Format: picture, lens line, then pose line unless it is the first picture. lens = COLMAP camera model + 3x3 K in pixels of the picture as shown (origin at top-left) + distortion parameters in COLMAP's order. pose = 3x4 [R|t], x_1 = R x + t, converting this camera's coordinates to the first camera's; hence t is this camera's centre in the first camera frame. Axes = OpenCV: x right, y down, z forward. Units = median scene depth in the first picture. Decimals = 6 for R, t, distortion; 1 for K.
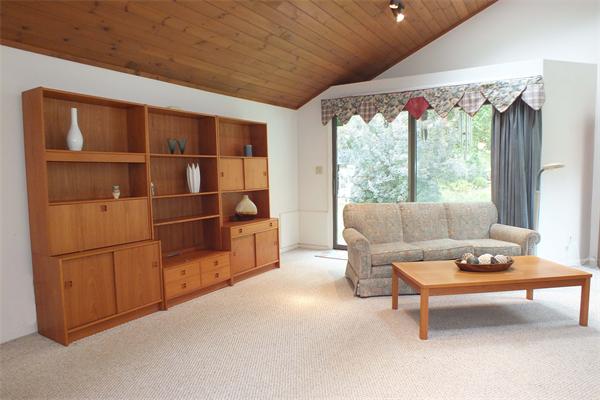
lens RADIAL K [[385.1, 0, 300.7], [0, 385.1, 201.8], [0, 0, 1]] dist [-0.058312, 0.015561]
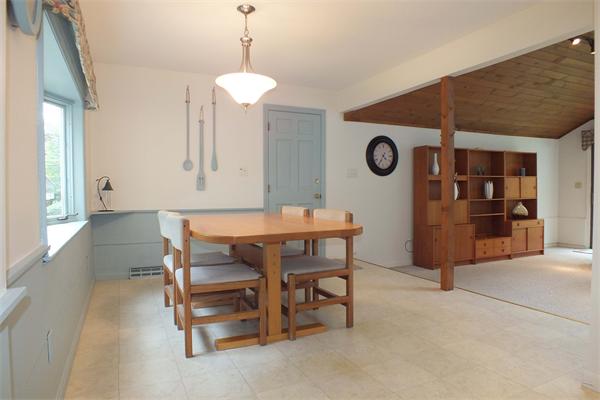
lens RADIAL K [[385.1, 0, 298.3], [0, 385.1, 210.4], [0, 0, 1]] dist [-0.058312, 0.015561]
pose [[0.838495, 0.023024, -0.544422, -0.072406], [-0.037794, 0.999158, -0.015953, 0.076705], [0.543597, 0.033953, 0.838660, -0.744348]]
